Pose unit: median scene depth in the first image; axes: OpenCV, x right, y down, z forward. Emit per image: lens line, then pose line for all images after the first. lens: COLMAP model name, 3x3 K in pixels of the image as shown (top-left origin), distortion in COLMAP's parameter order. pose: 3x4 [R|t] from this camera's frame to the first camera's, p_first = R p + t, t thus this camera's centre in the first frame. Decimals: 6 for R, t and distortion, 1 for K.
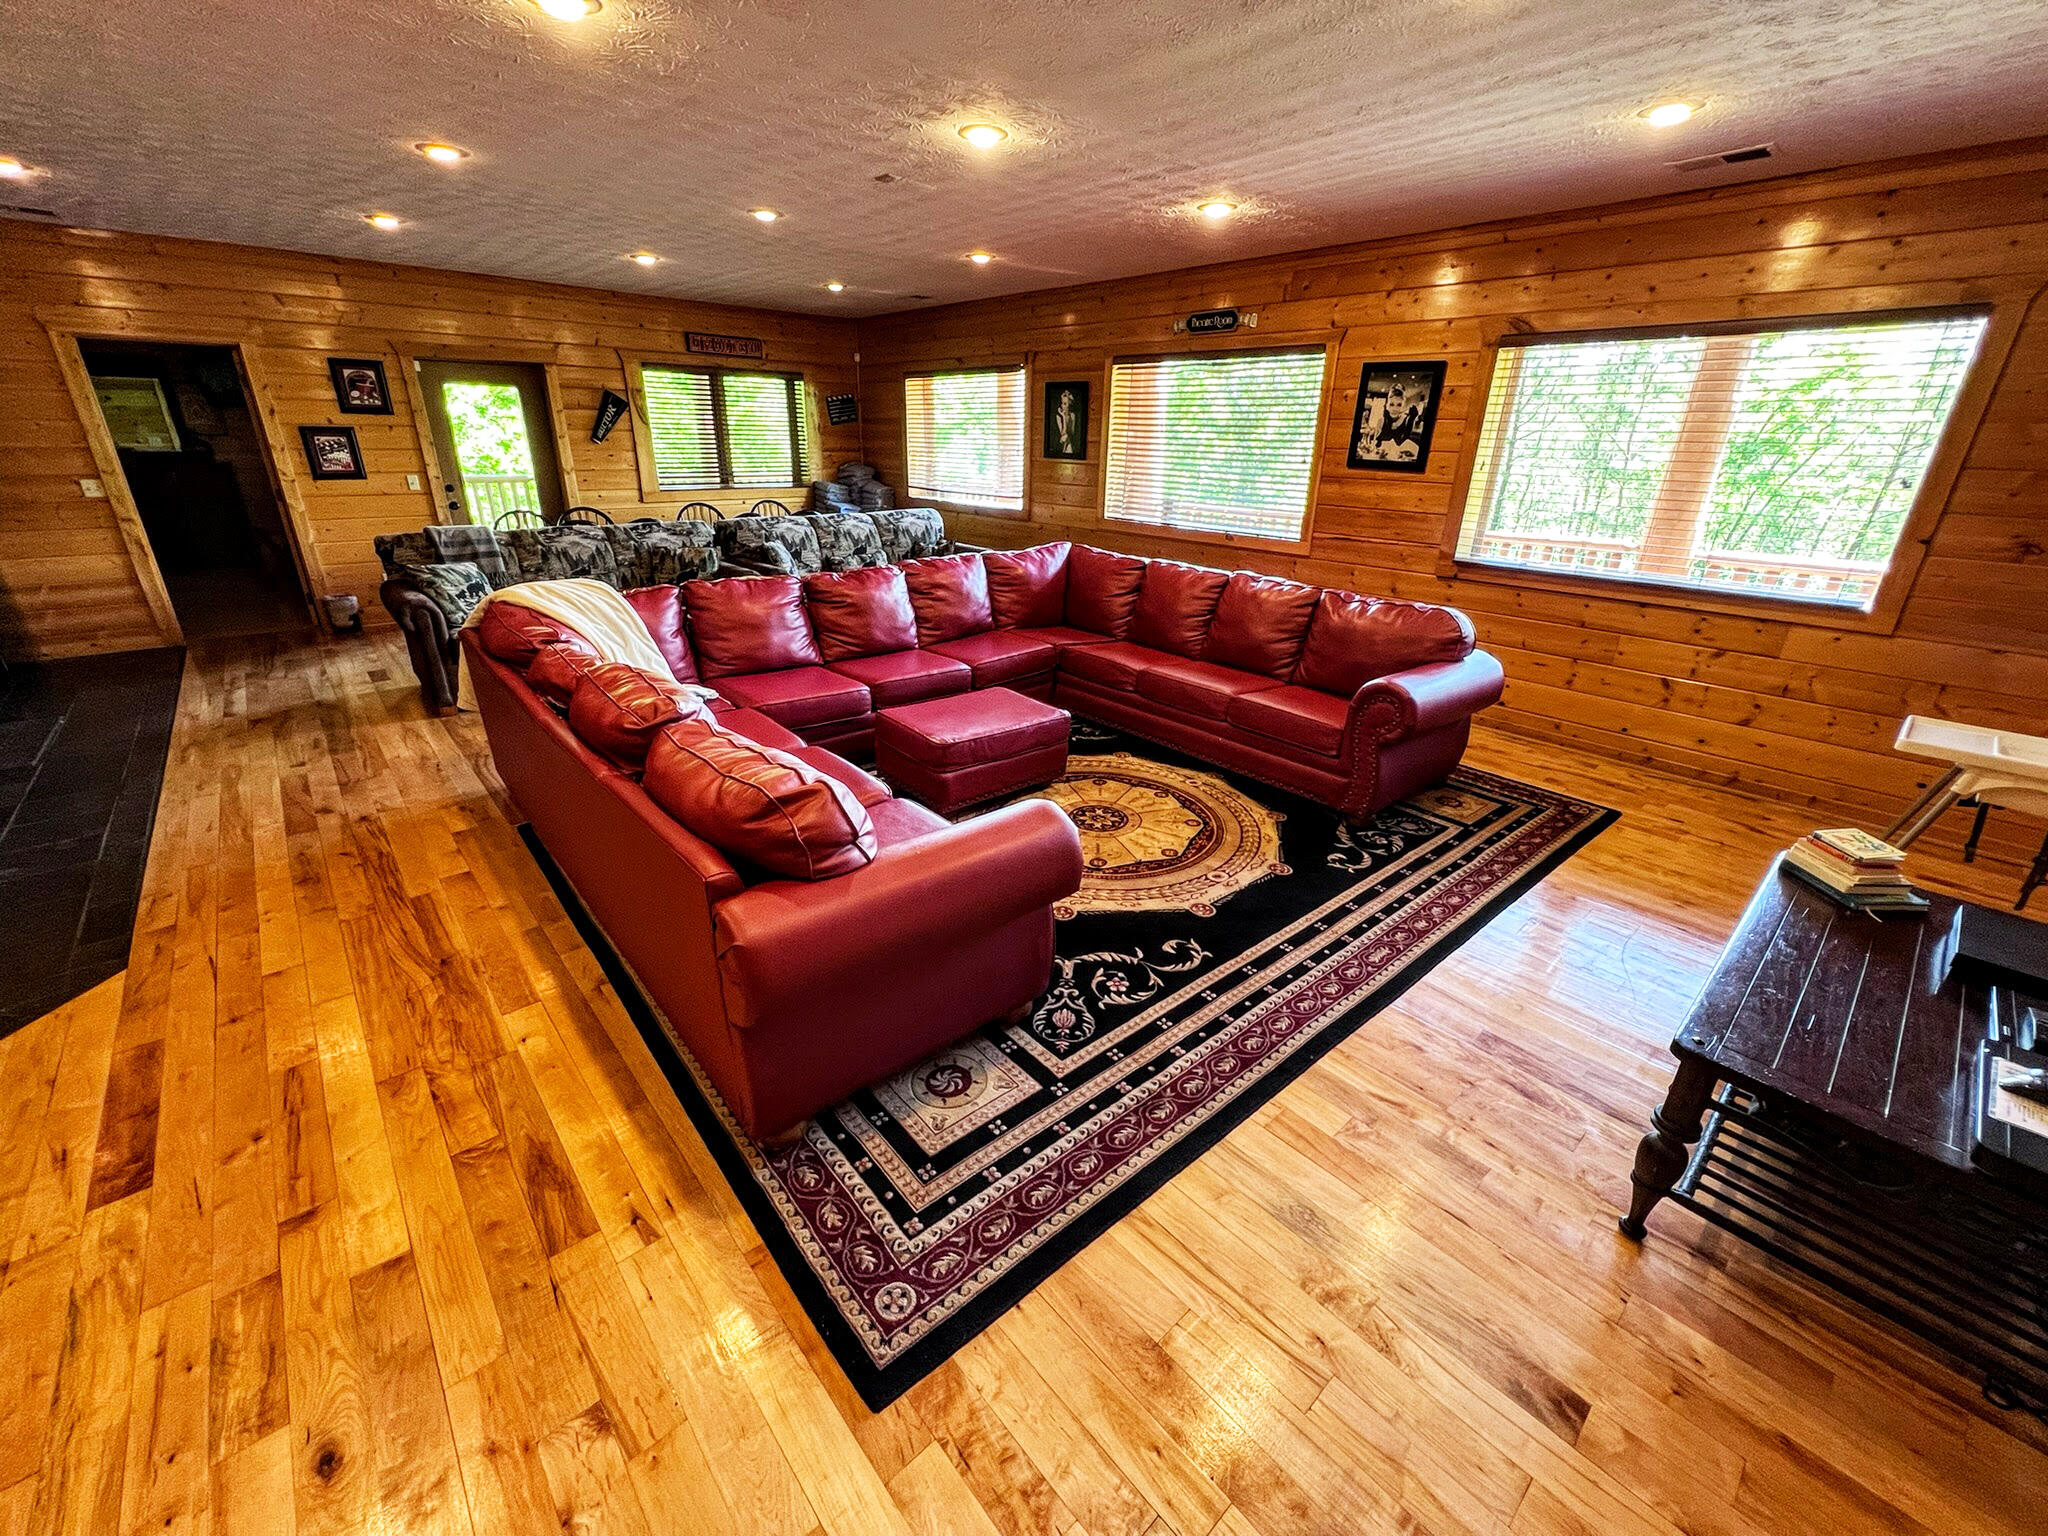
lens RADIAL K [[821.8, 0, 1027.1], [0, 821.8, 771.3], [0, 0, 1]] dist [-0.004204, 0.000889]
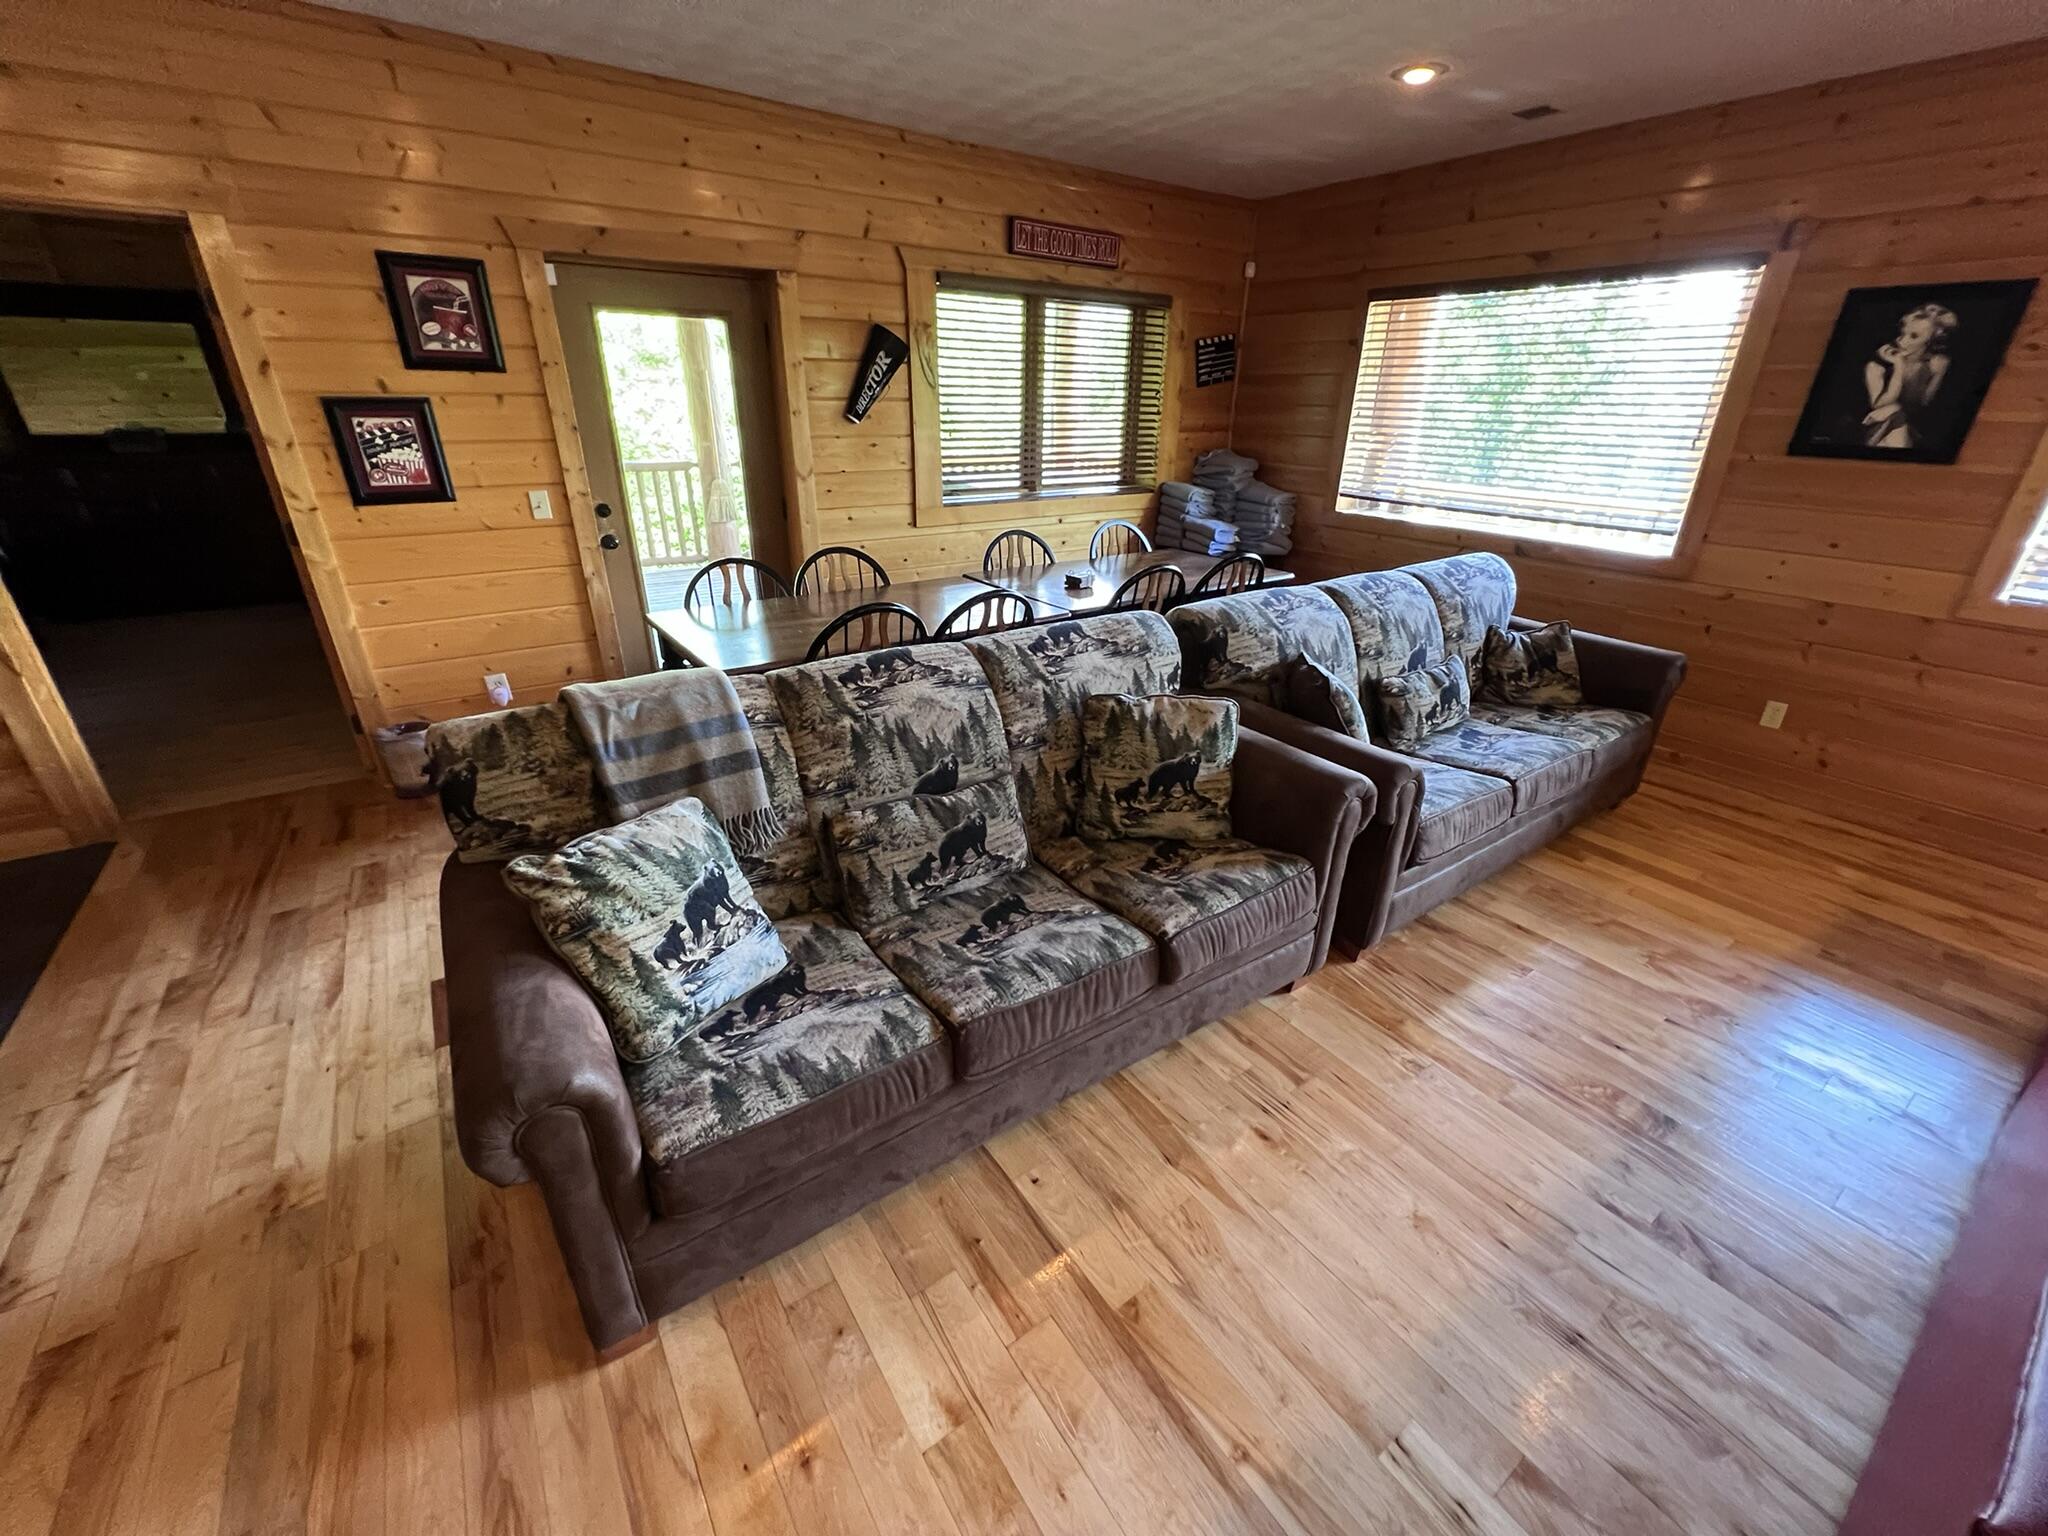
lens RADIAL K [[819.6, 0, 1027.3], [0, 819.6, 768.8], [0, 0, 1]] dist [-0.002142, 0.000505]
pose [[0.993396, 0.042064, -0.106751, -0.378503], [-0.037912, 0.998455, 0.040629, -0.217440], [0.108295, -0.036313, 0.993455, 0.510194]]
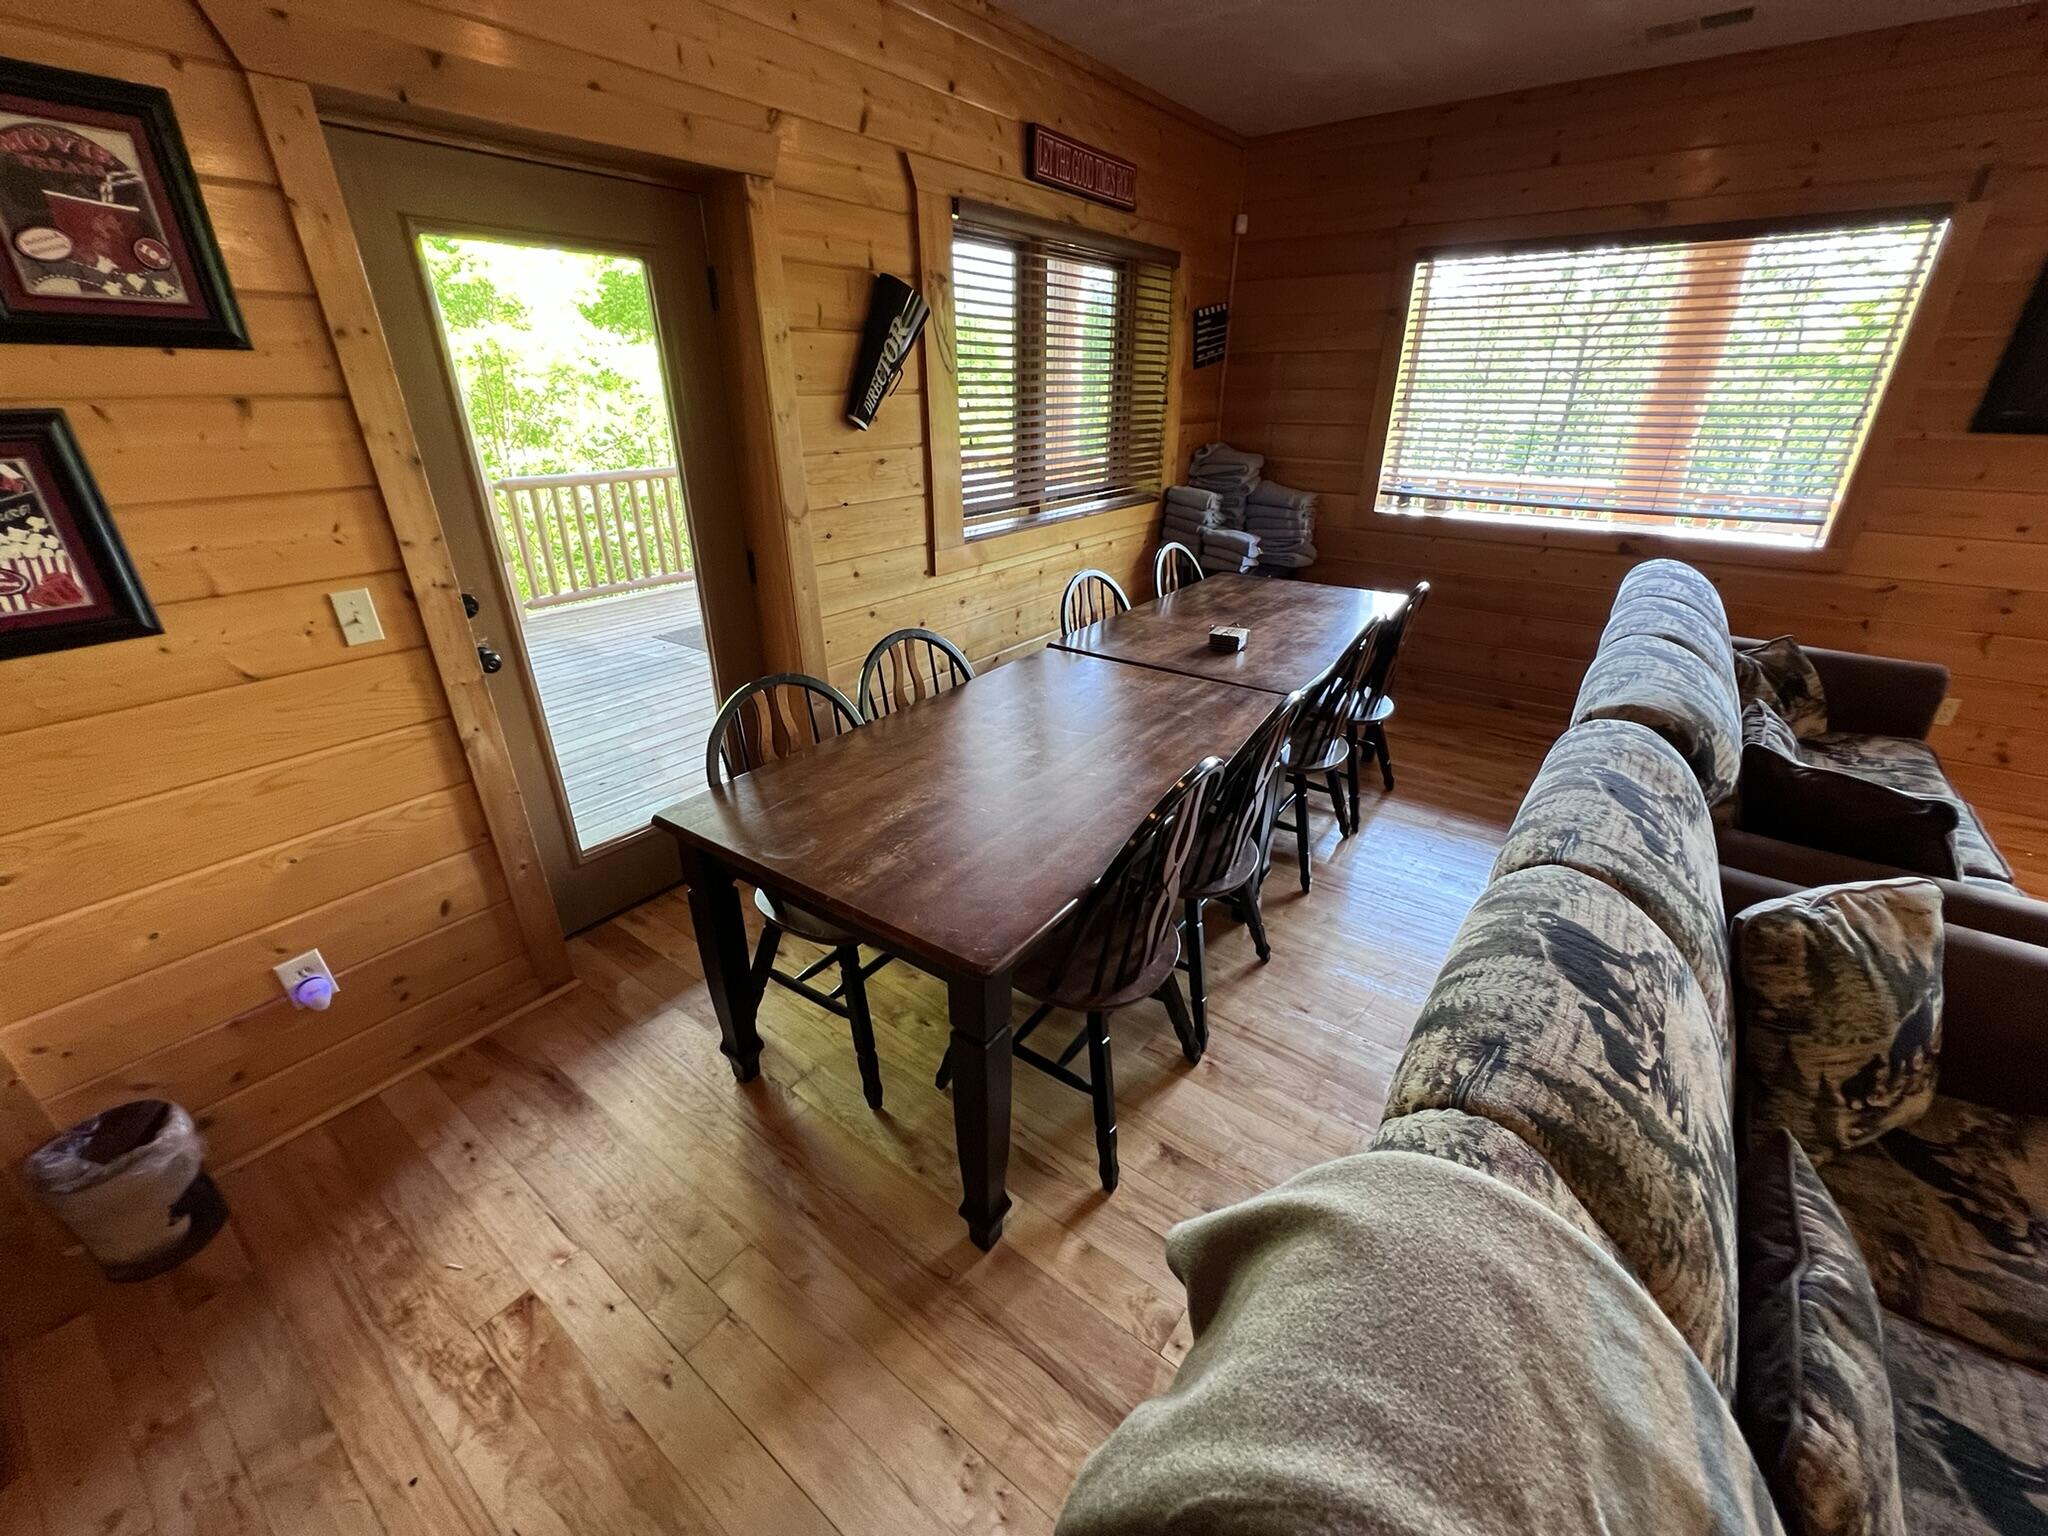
lens RADIAL K [[819.6, 0, 1026.3], [0, 819.6, 769.0], [0, 0, 1]] dist [-0.002142, 0.000505]
pose [[0.979492, -0.105654, 0.171562, -0.589062], [0.096284, 0.993417, 0.062072, -0.299078], [-0.176991, -0.044280, 0.983216, 0.702553]]
